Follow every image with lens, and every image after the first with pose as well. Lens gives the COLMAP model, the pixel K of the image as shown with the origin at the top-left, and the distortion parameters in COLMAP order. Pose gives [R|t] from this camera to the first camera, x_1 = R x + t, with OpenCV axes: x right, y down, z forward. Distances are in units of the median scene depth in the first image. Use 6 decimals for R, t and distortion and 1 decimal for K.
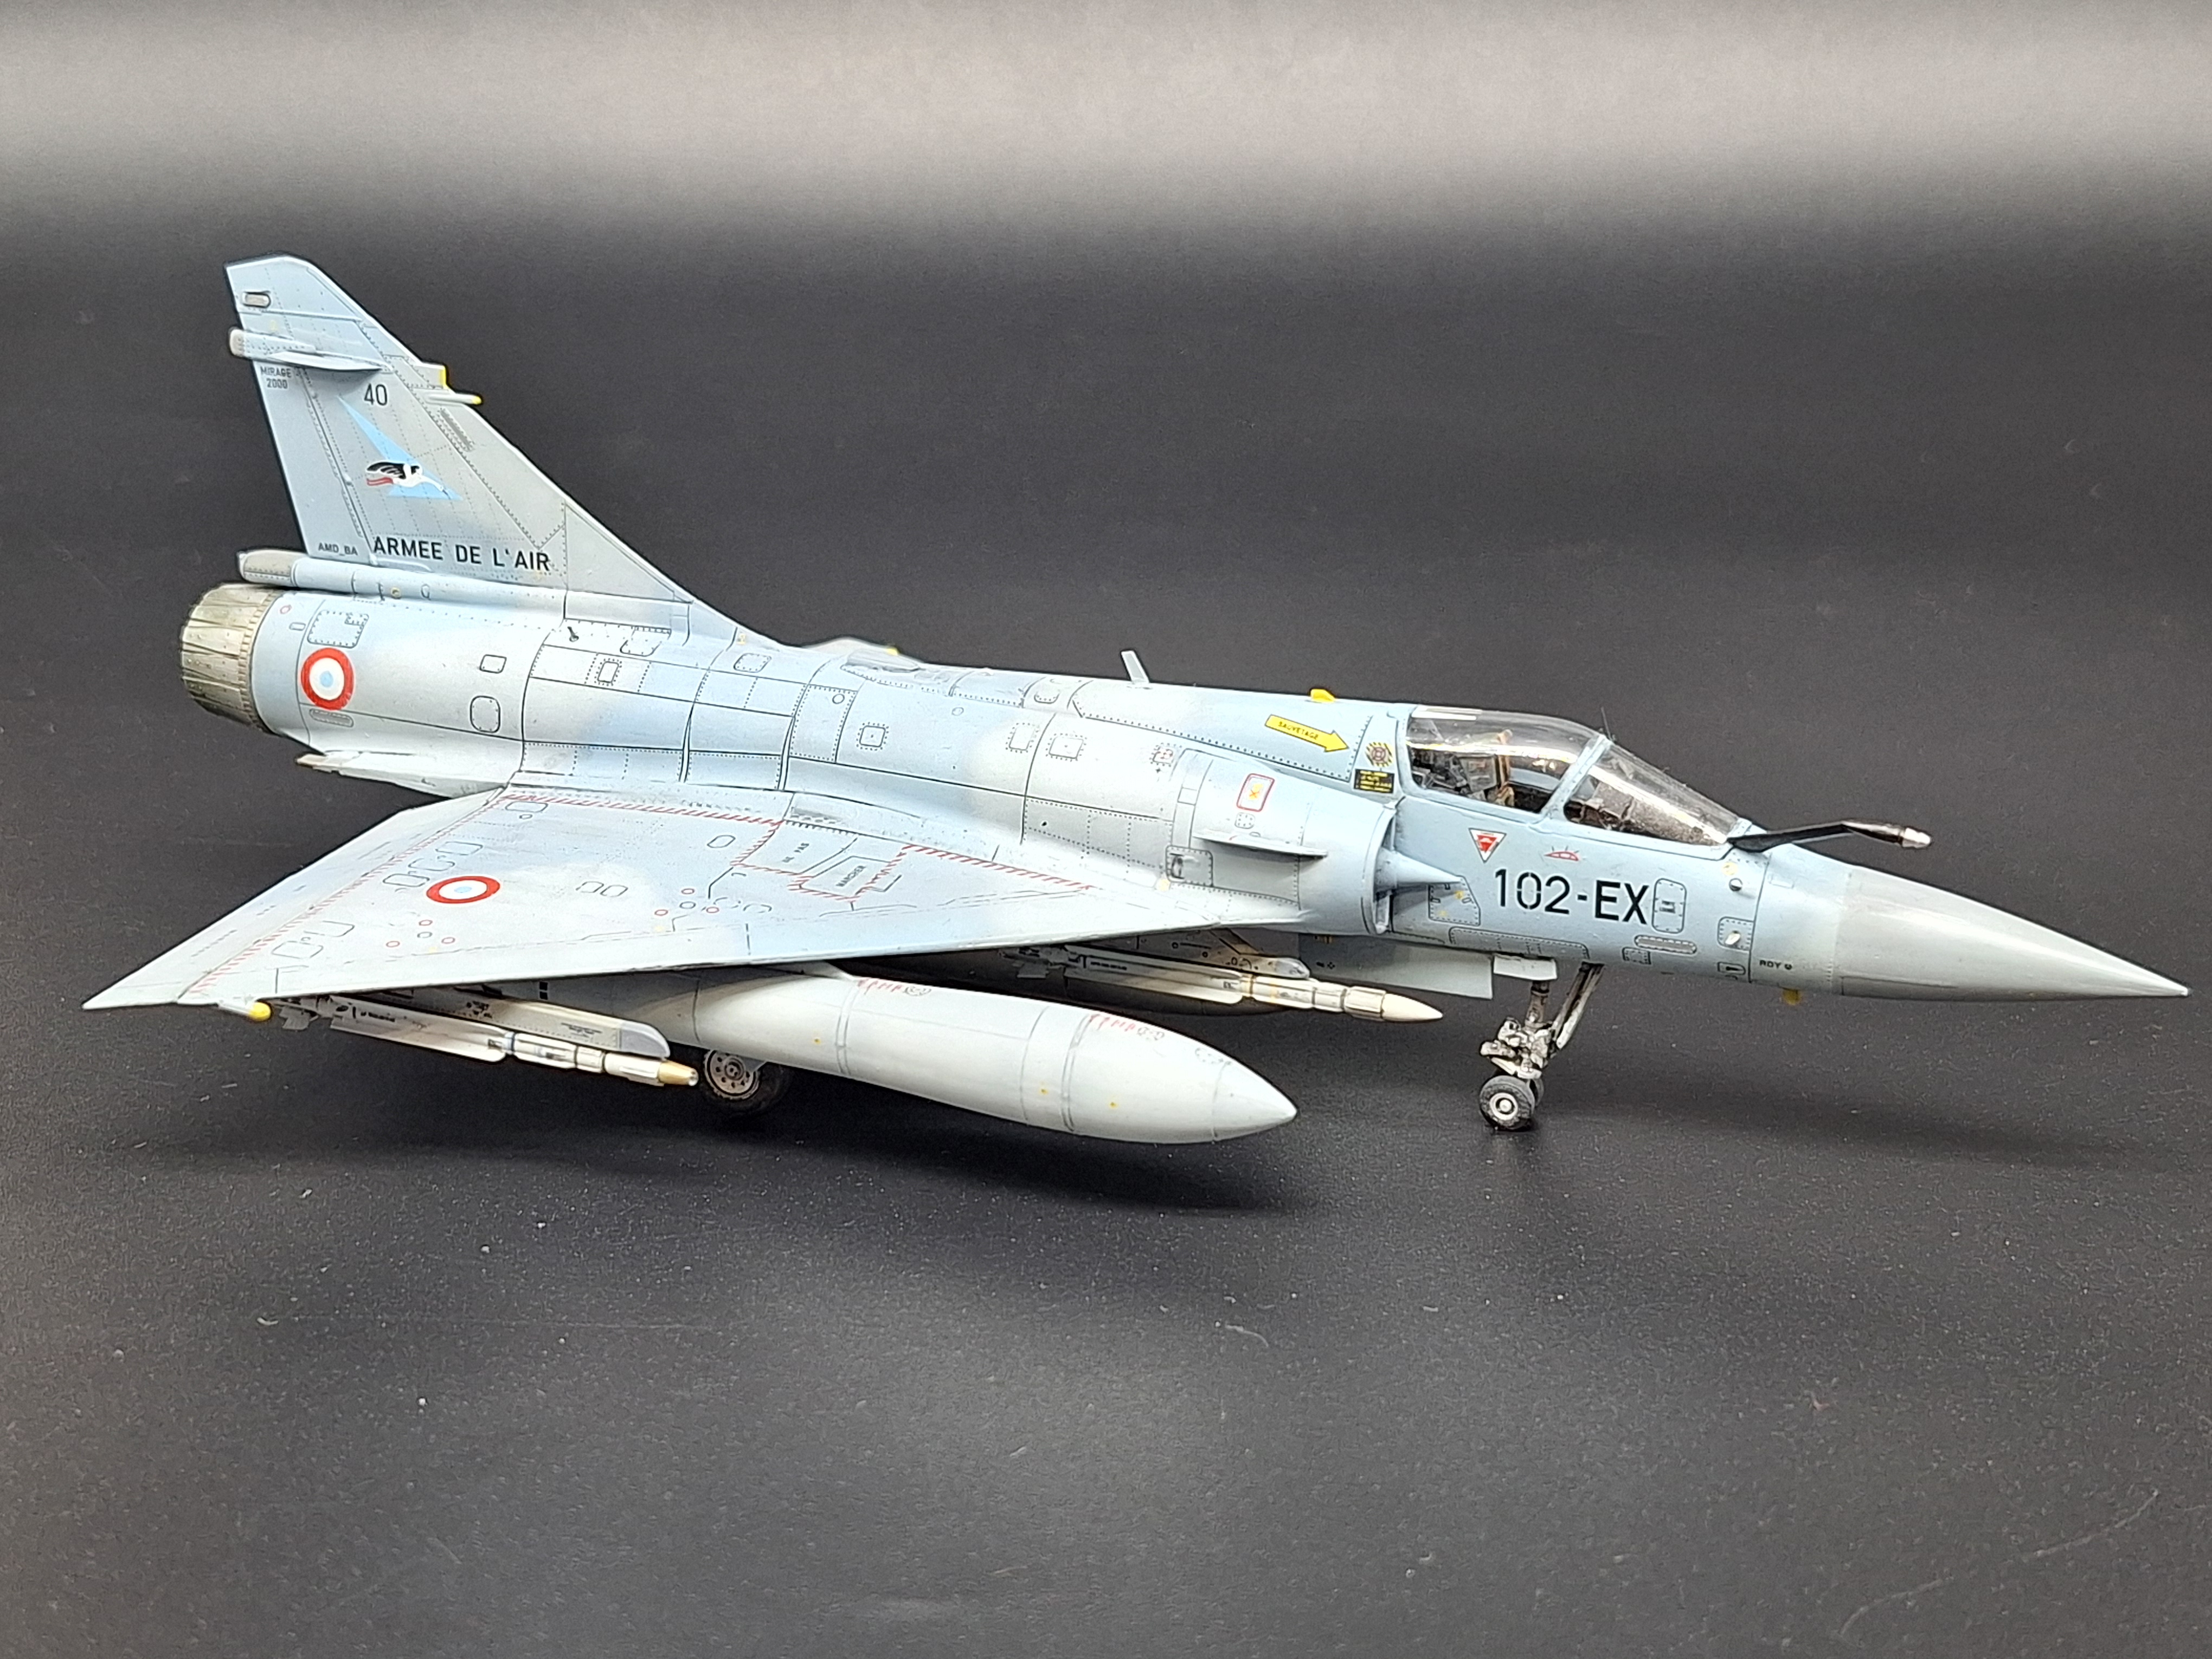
lens RADIAL K [[3001.1, 0, 1103.8], [0, 3001.1, 840.9], [0, 0, 1]] dist [0.102464, 0.000000]
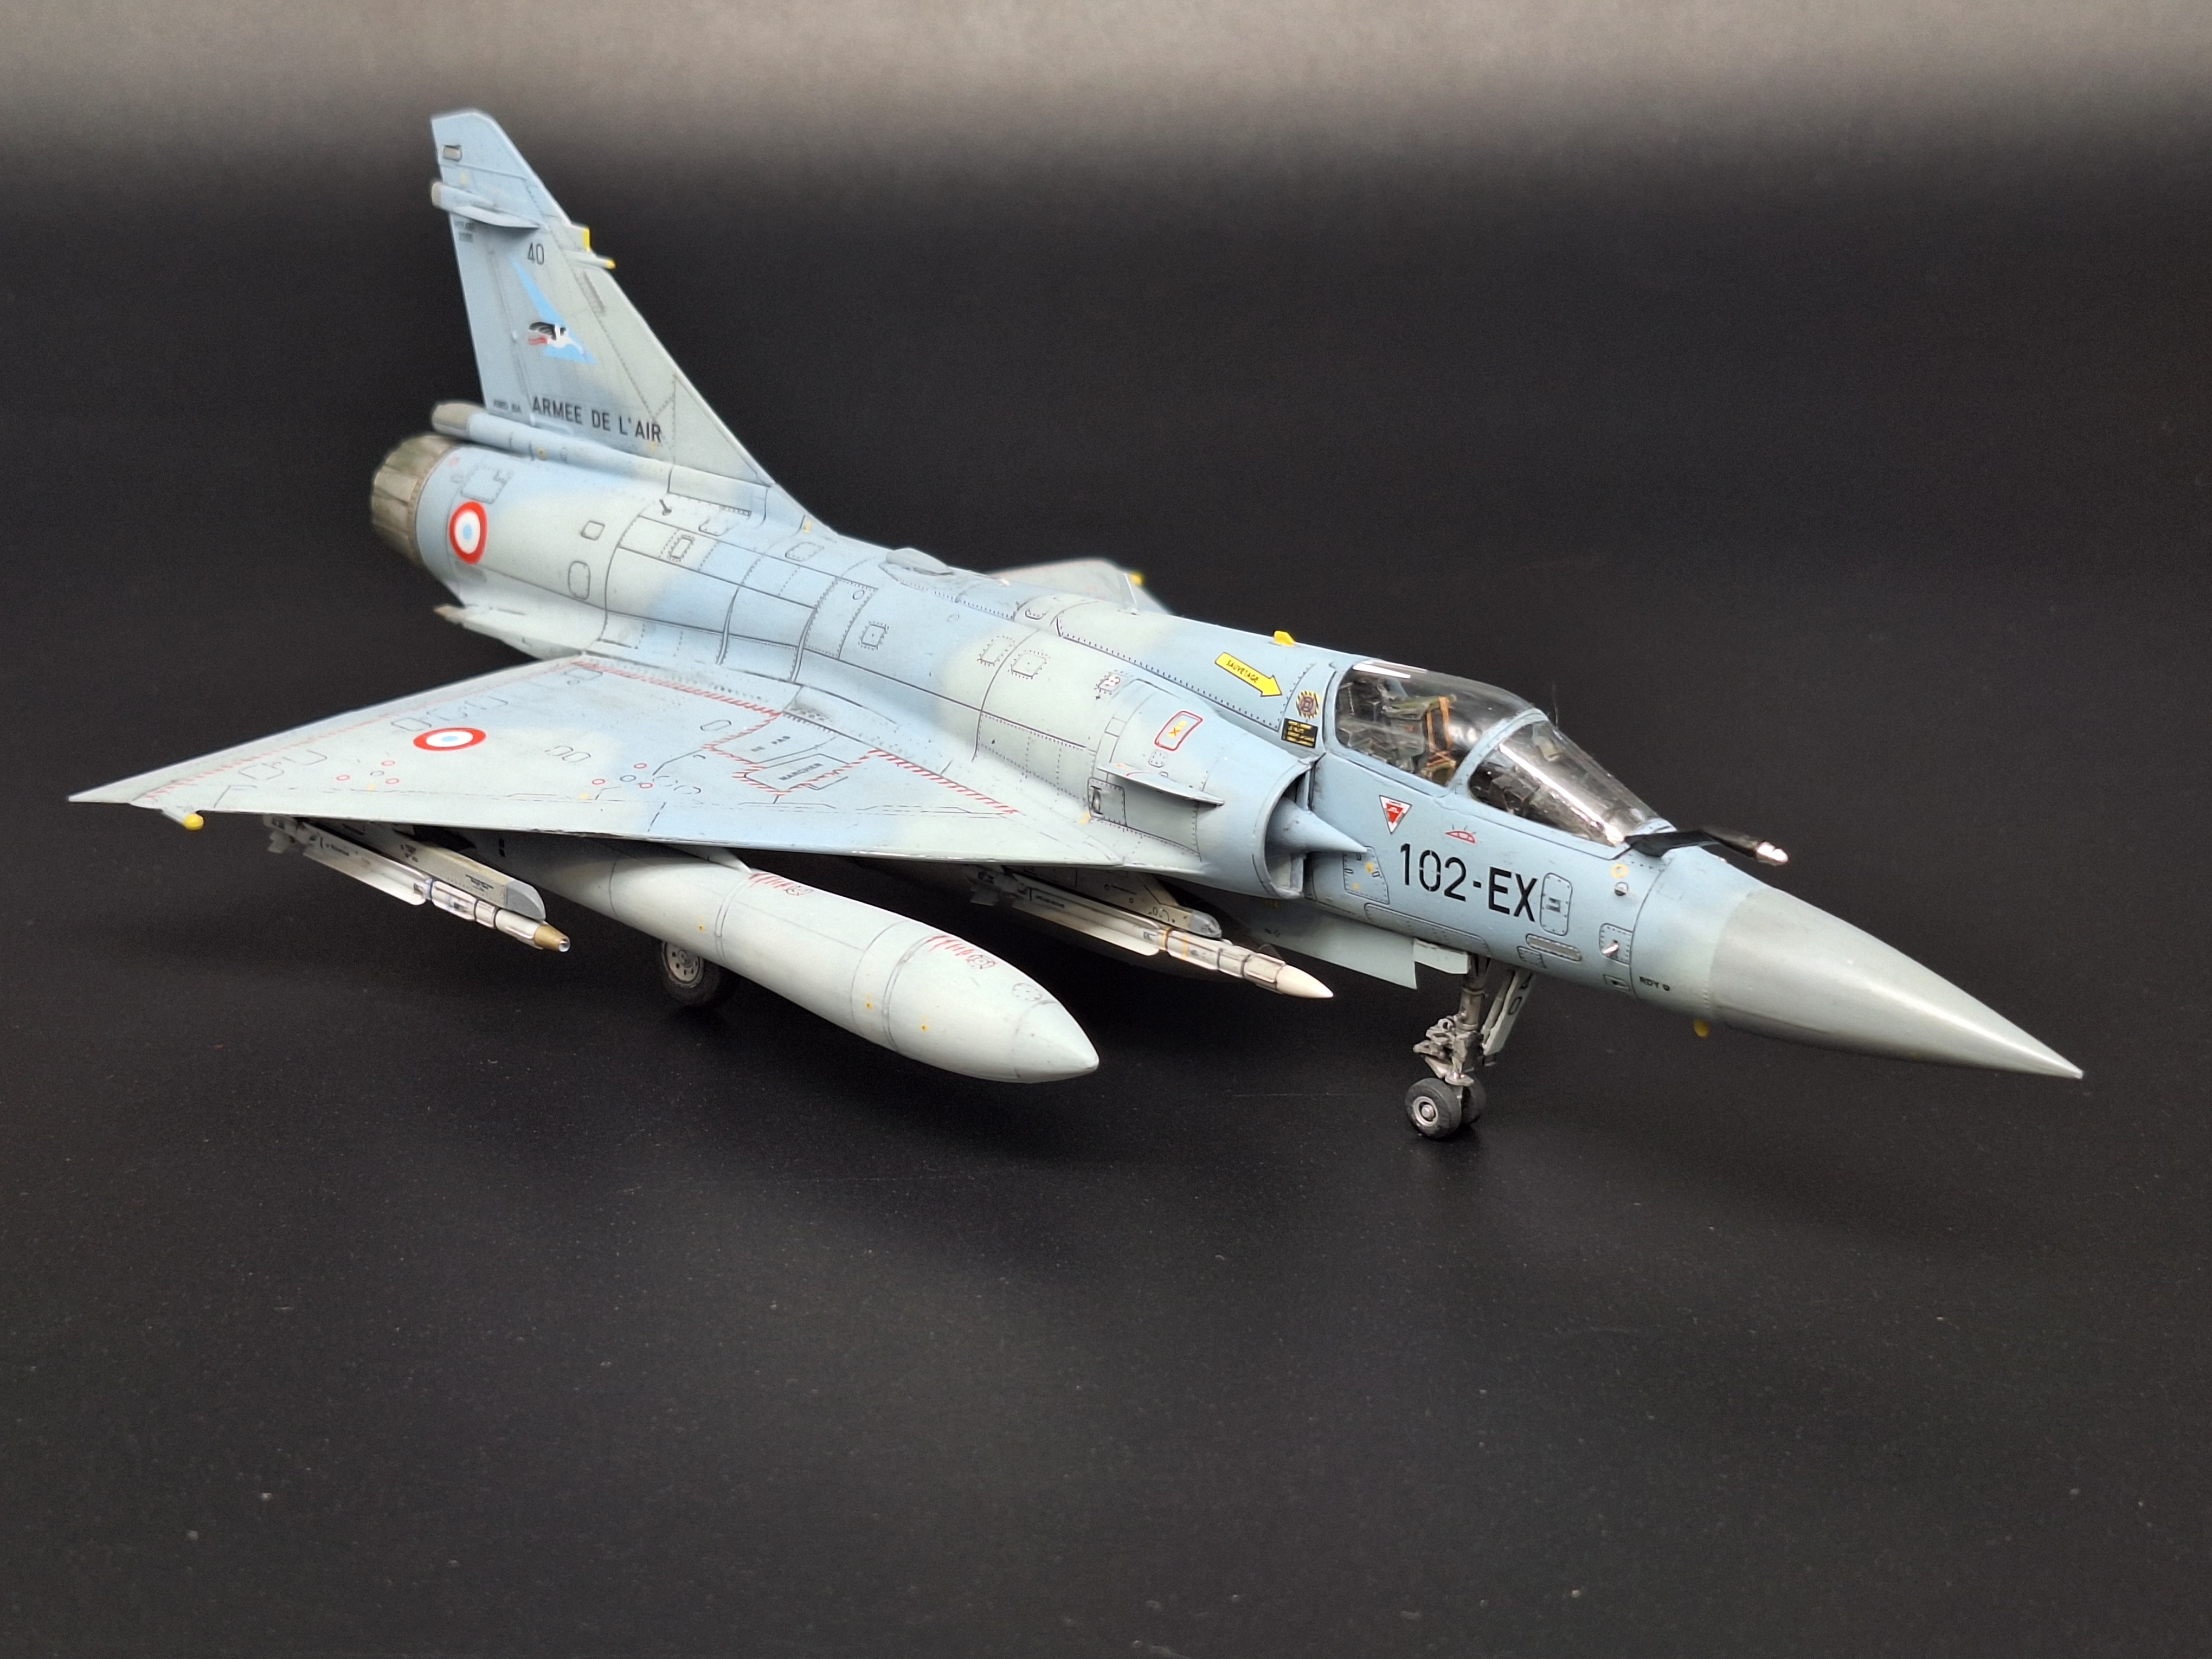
lens RADIAL K [[3513.8, 0, 1108.9], [0, 3513.8, 838.7], [0, 0, 1]] dist [0.117284, 0.000000]
pose [[0.930007, 0.125143, -0.345582, 0.399175], [-0.128263, 0.991642, 0.013924, 0.004450], [0.344436, 0.031376, 0.938285, -0.029862]]
